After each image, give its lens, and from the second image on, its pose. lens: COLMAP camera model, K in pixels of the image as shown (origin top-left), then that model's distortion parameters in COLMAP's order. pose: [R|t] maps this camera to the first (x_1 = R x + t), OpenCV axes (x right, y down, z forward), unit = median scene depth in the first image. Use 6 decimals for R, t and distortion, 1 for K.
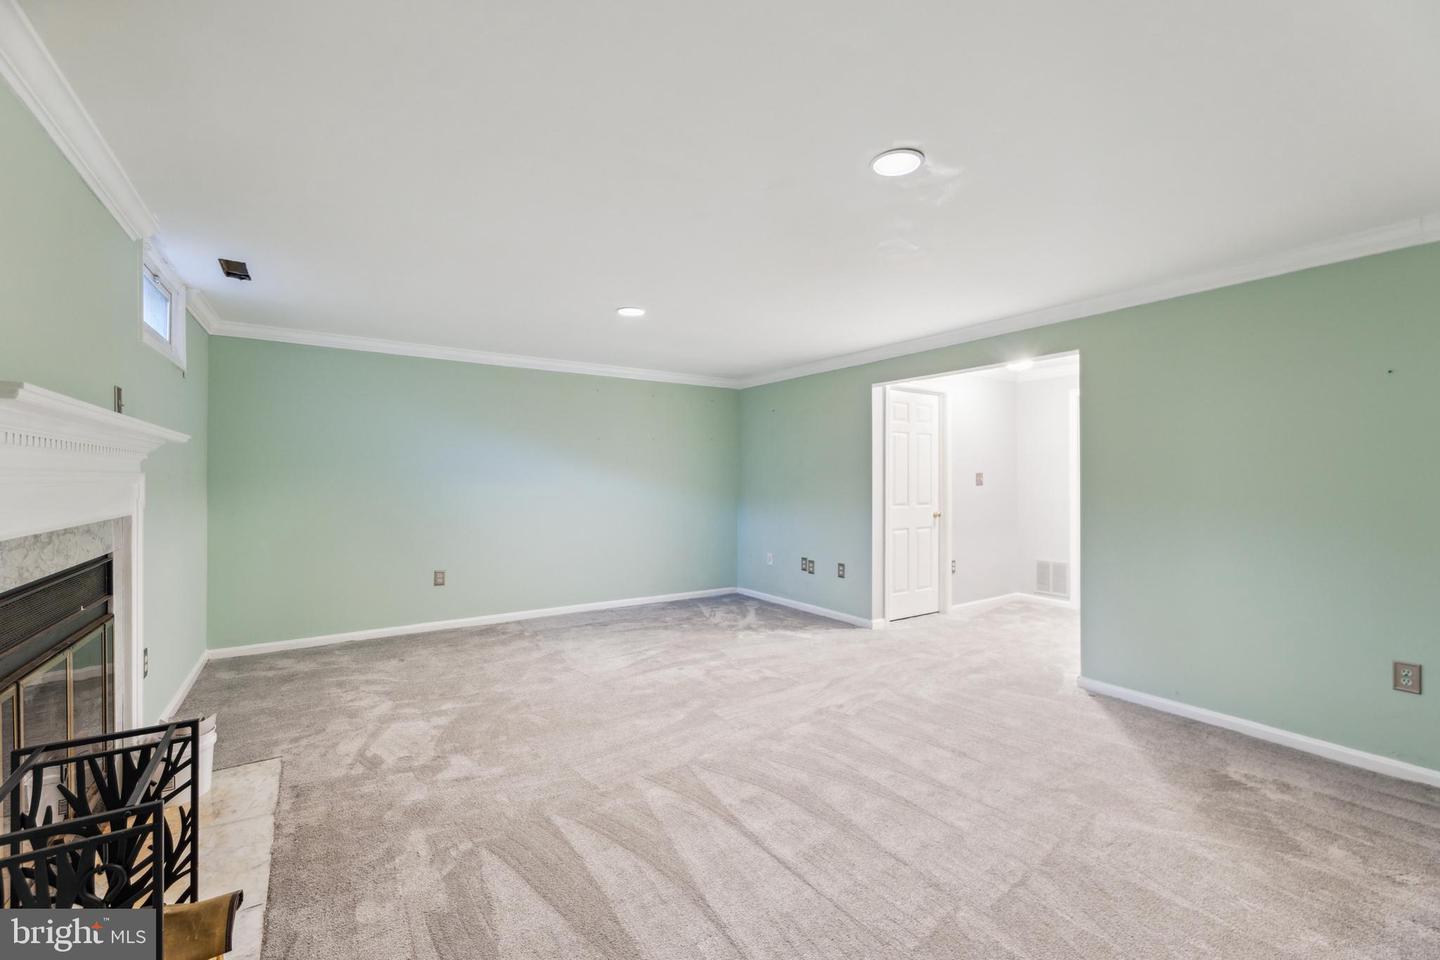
lens RADIAL K [[599.2, 0, 726.5], [0, 599.2, 478.3], [0, 0, 1]] dist [0.012787, 0.000130]
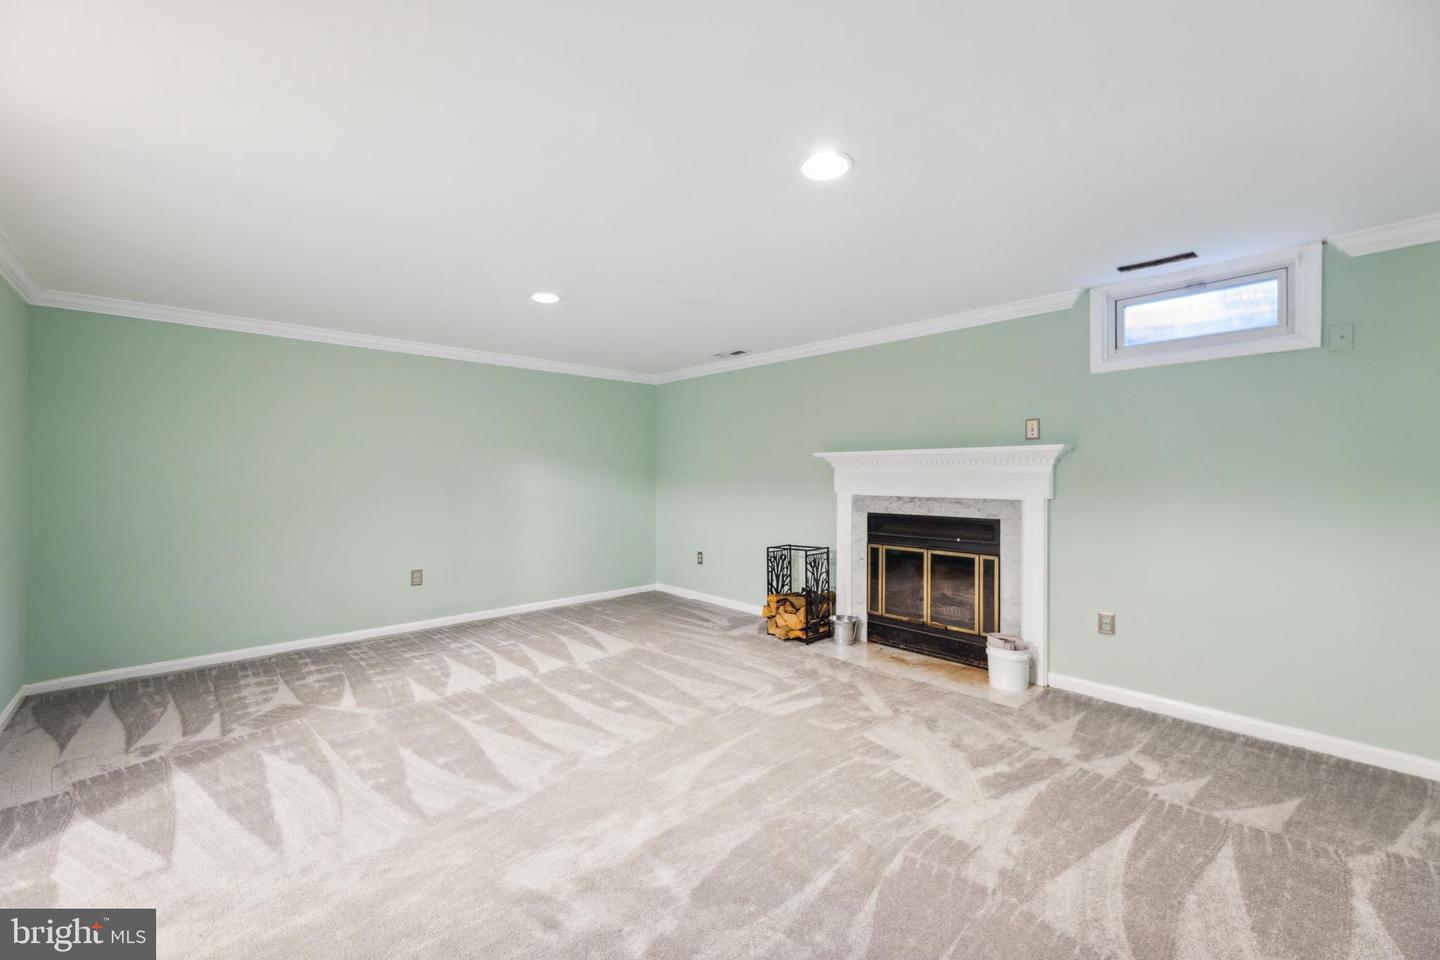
lens RADIAL K [[599.2, 0, 726.5], [0, 599.2, 478.3], [0, 0, 1]] dist [0.012787, 0.000130]
pose [[-0.988625, -0.003878, -0.150351, 0.008472], [-0.004474, 0.999983, 0.003626, 0.003914], [0.150334, 0.004258, -0.988626, 1.728220]]
